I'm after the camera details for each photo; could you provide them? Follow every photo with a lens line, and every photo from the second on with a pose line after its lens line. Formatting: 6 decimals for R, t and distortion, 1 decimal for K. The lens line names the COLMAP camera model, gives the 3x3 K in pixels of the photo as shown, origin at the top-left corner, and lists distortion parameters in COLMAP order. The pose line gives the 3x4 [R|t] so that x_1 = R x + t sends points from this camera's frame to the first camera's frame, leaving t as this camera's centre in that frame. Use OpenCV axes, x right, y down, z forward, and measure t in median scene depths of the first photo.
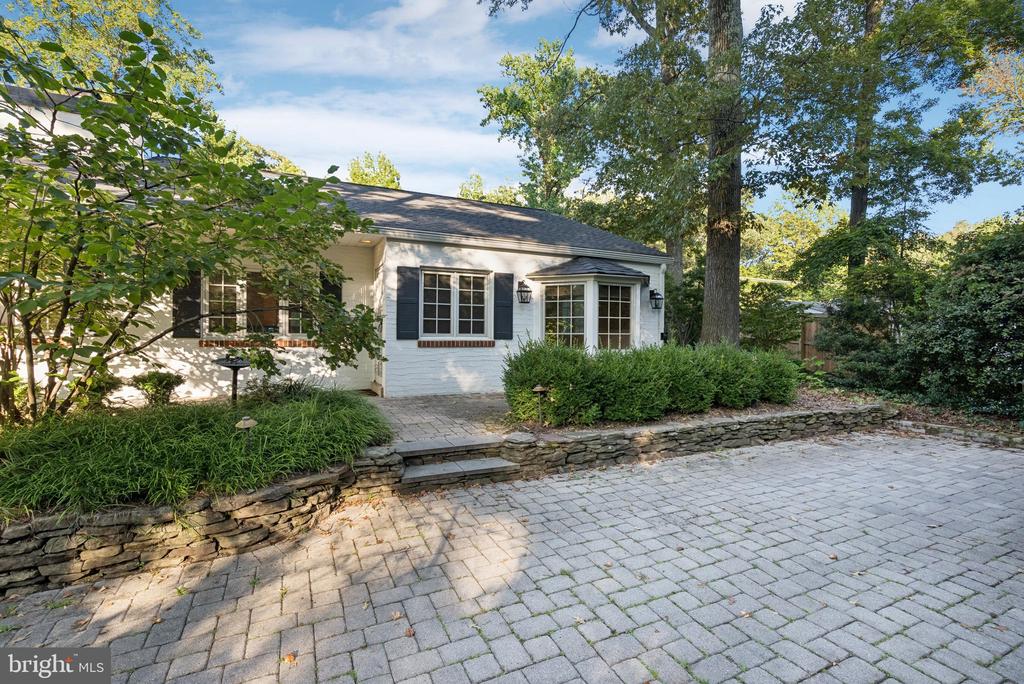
lens RADIAL K [[466.3, 0, 509.3], [0, 466.3, 339.9], [0, 0, 1]] dist [-0.000914, 0.000696]
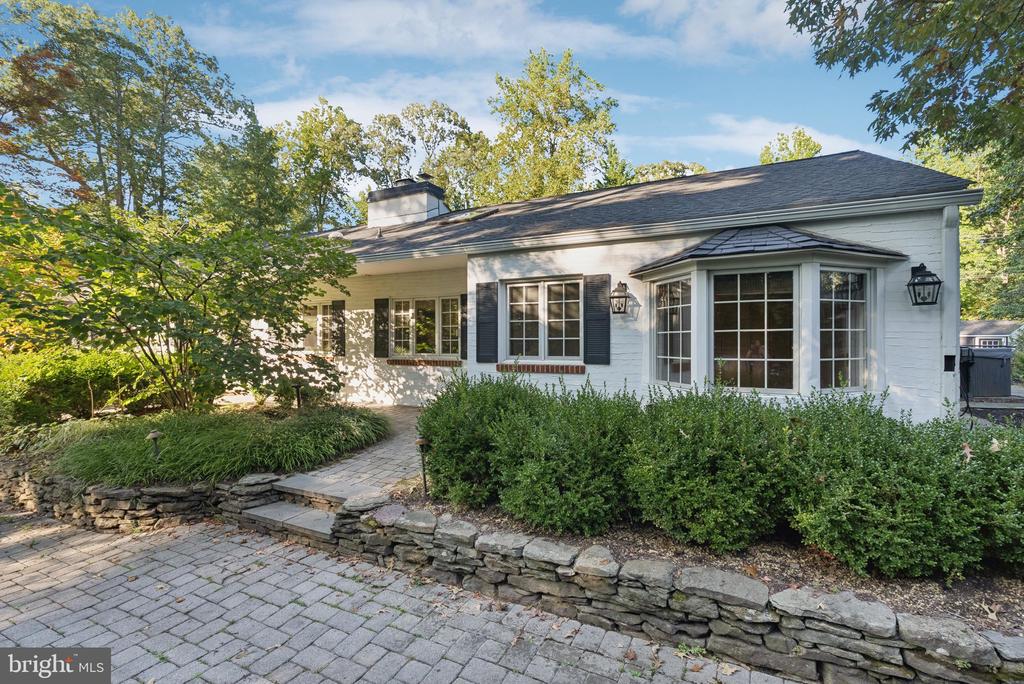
lens RADIAL K [[466.3, 0, 508.6], [0, 466.3, 343.8], [0, 0, 1]] dist [-0.000914, 0.000696]
pose [[0.622662, -0.007439, -0.782455, 0.494565], [0.003278, 0.999971, -0.006899, -0.029637], [0.782484, 0.001730, 0.622668, 0.440325]]
